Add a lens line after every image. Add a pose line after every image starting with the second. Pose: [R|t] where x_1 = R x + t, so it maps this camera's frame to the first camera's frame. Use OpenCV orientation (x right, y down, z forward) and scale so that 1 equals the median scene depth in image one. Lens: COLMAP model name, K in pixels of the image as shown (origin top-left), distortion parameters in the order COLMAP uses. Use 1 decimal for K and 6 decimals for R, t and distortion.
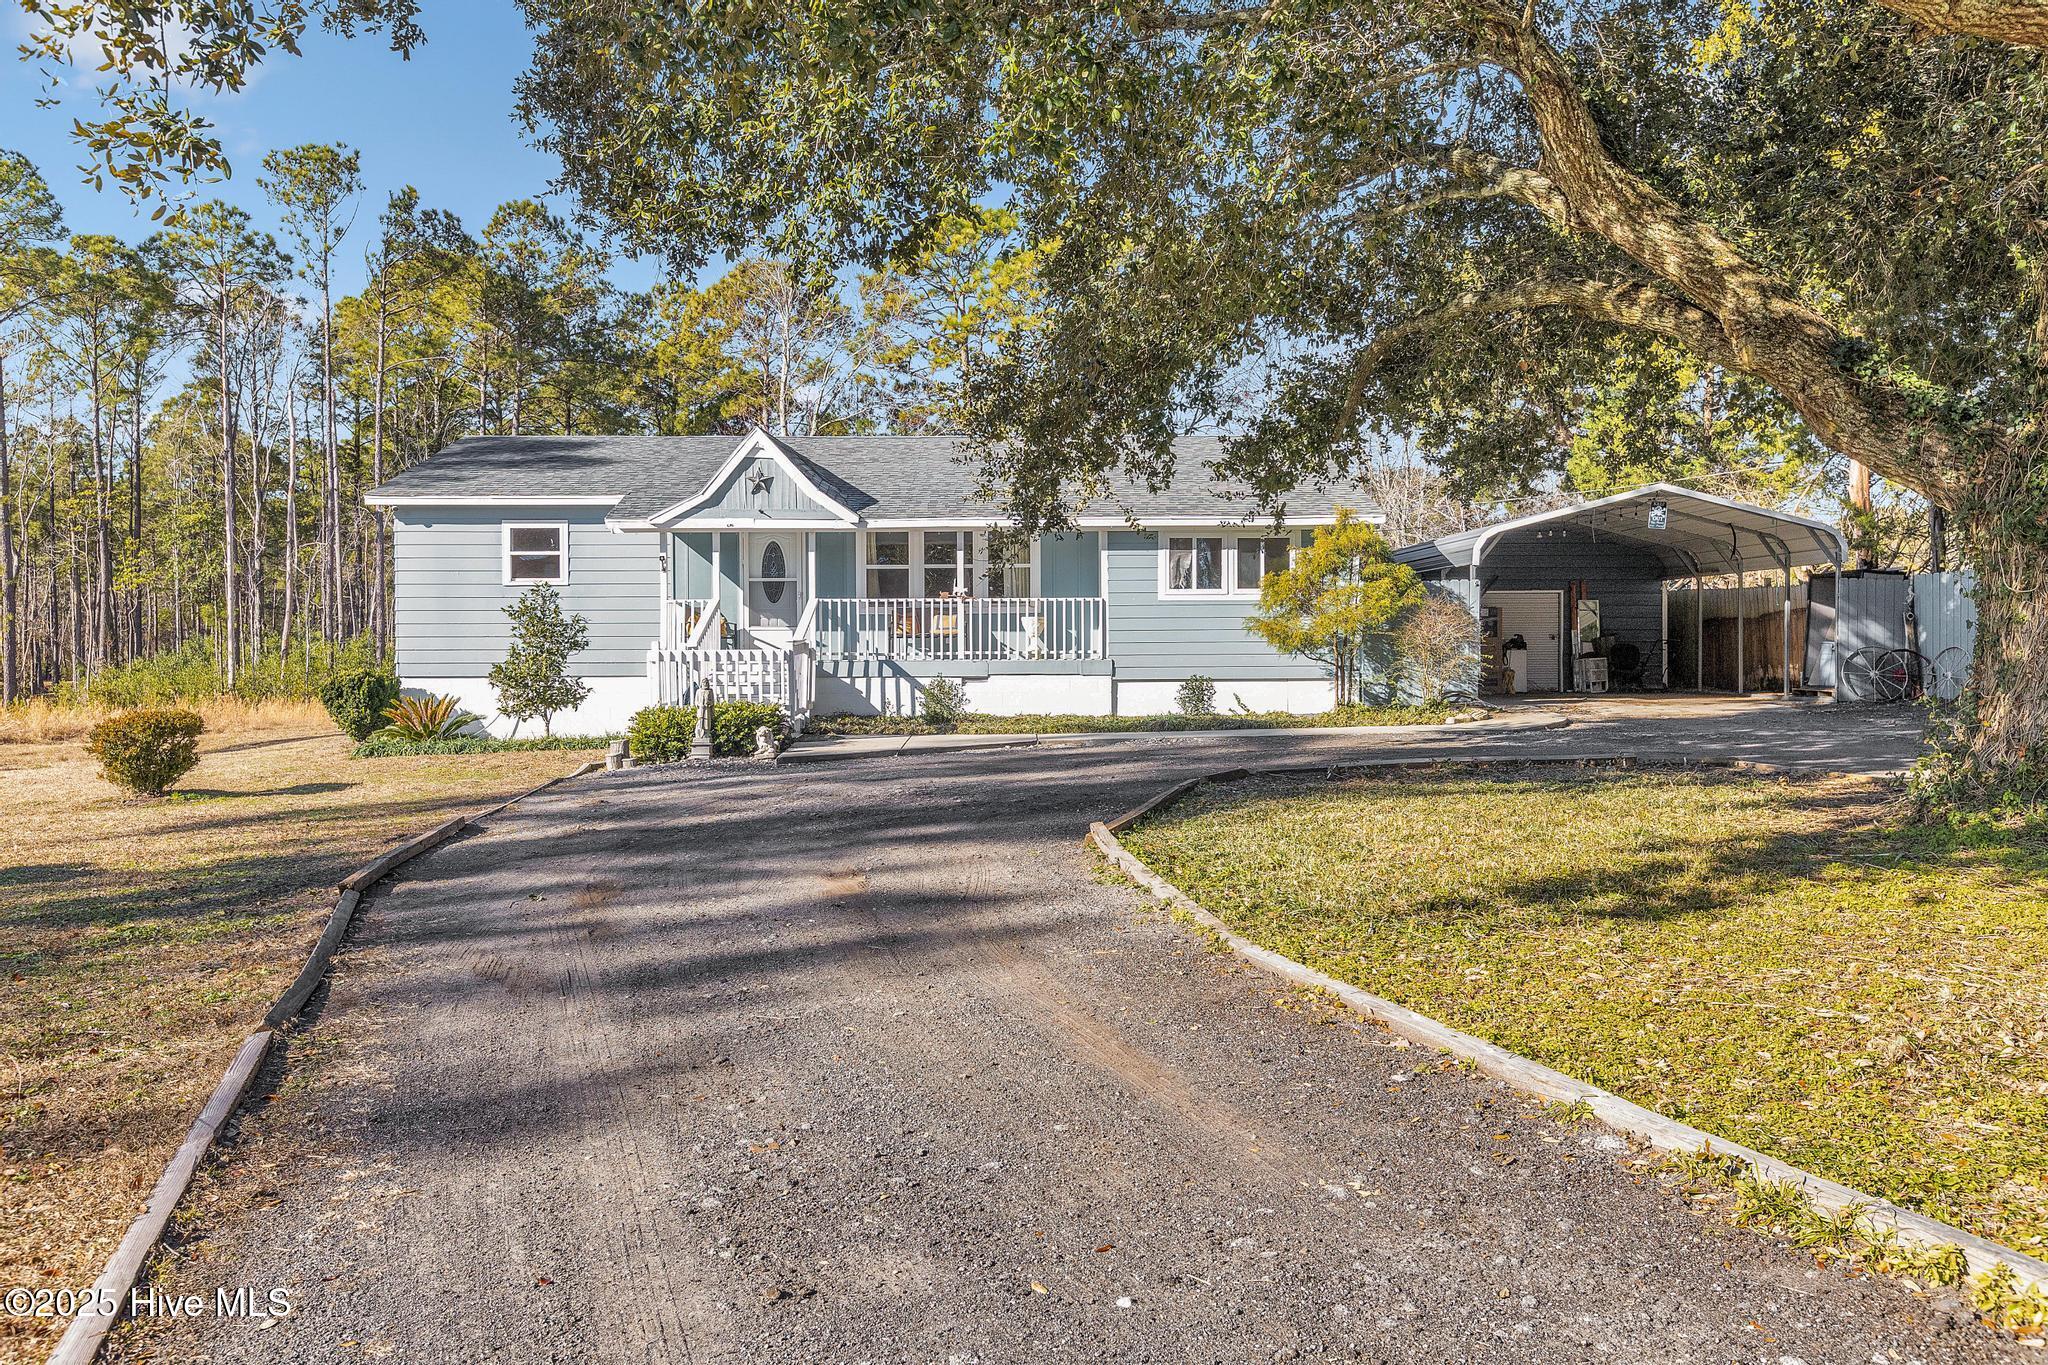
lens RADIAL K [[957.3, 0, 1024.0], [0, 957.3, 682.5], [0, 0, 1]] dist [0.001553, 0.000090]
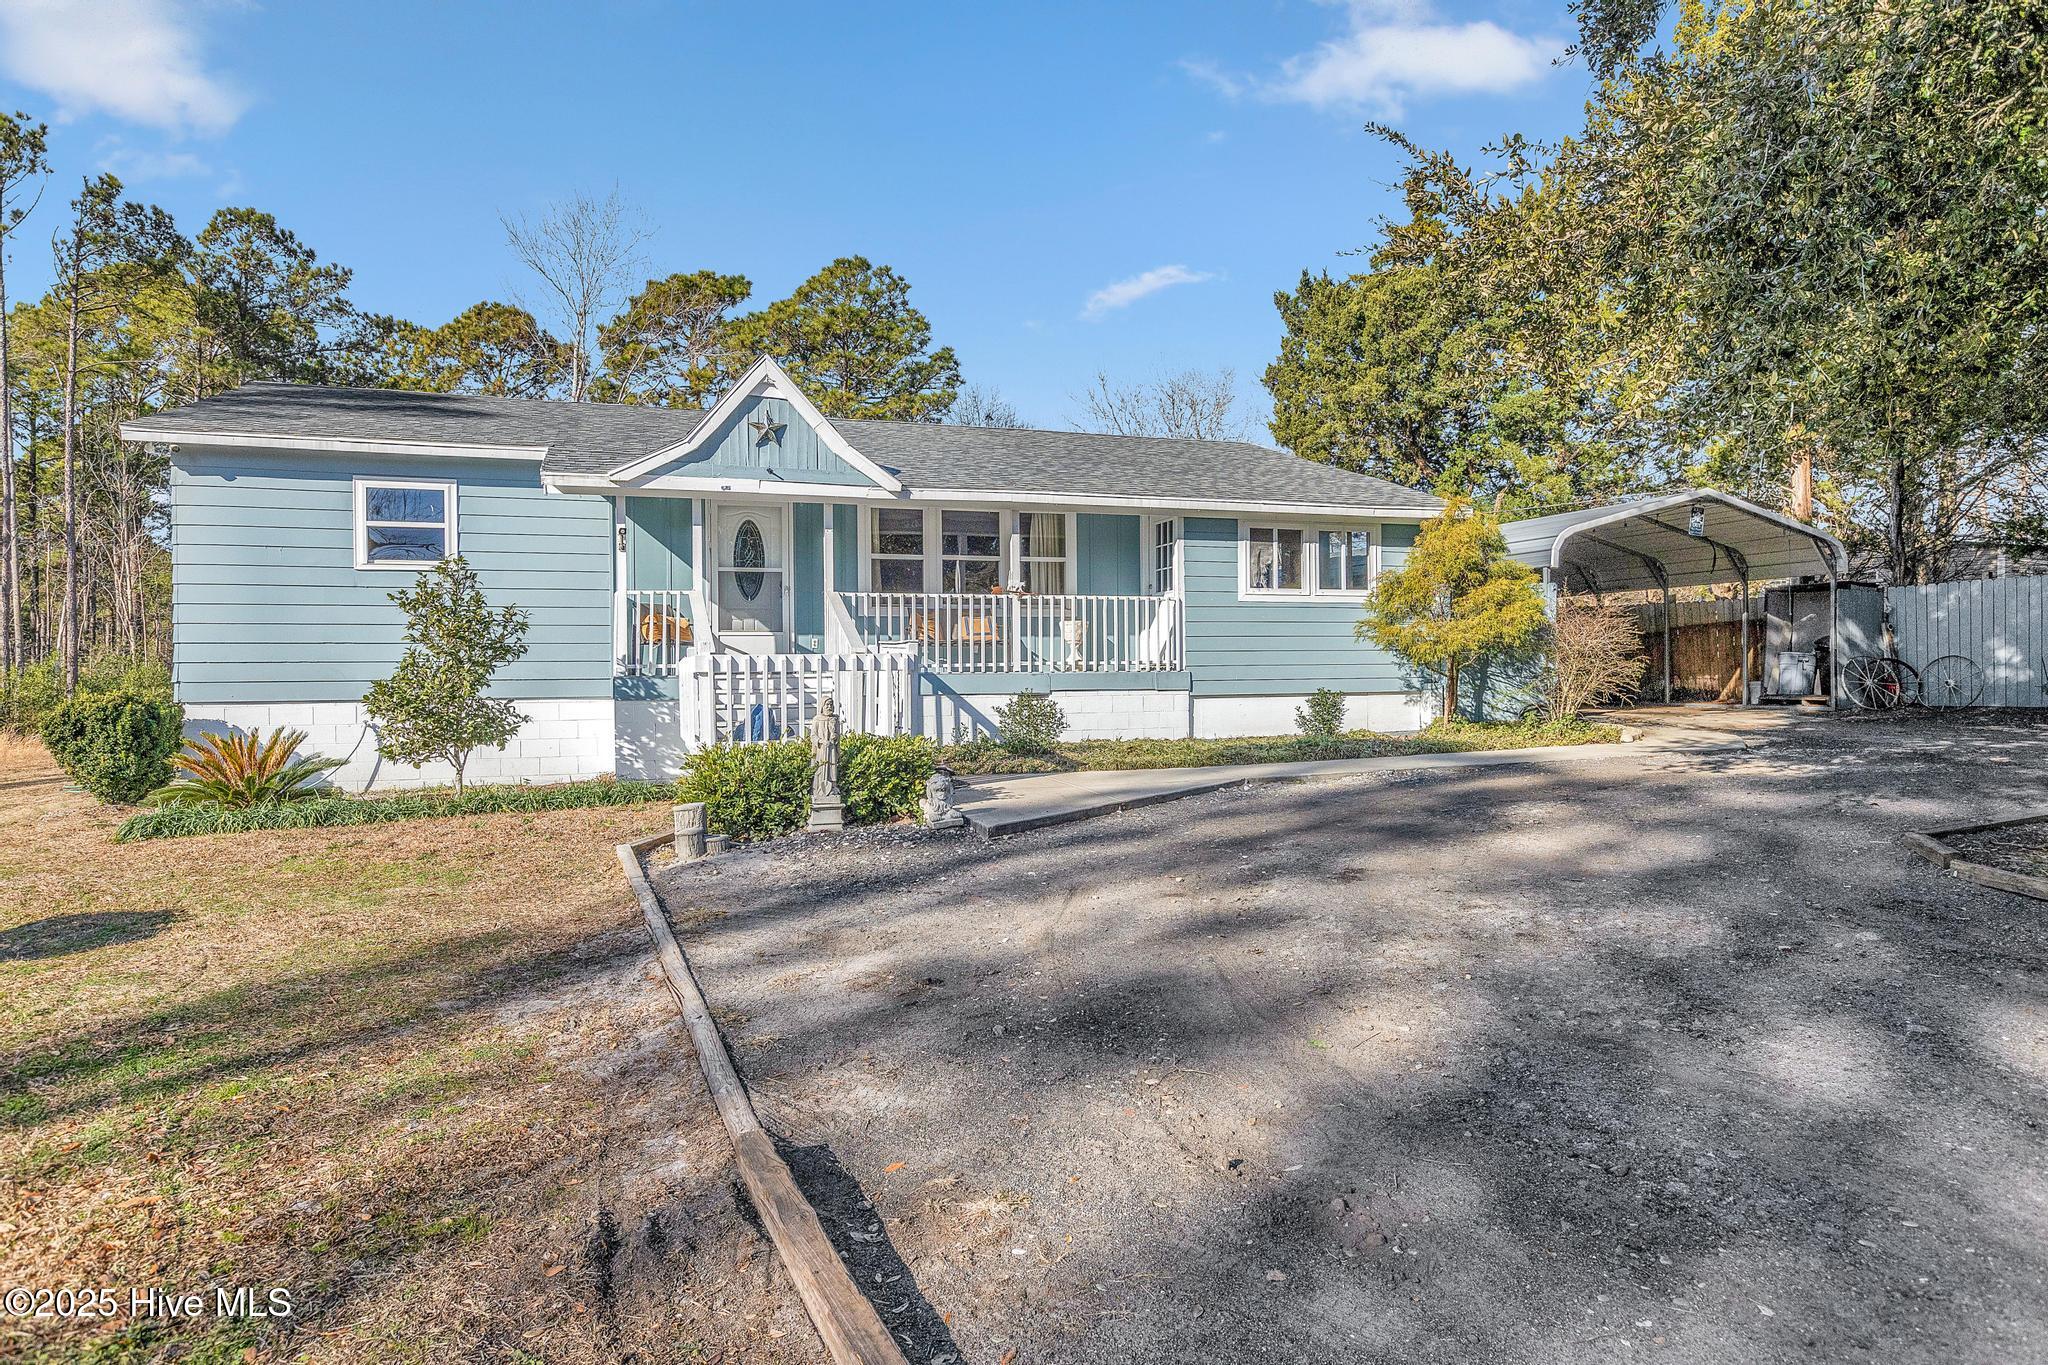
lens RADIAL K [[827.9, 0, 935.7], [0, 827.9, 693.3], [0, 0, 1]] dist [-0.003554, -0.000687]
pose [[0.975251, -0.010697, 0.220843, -0.283068], [0.012553, 0.999897, -0.007005, -0.002171], [-0.220746, 0.009603, 0.975284, 0.344143]]
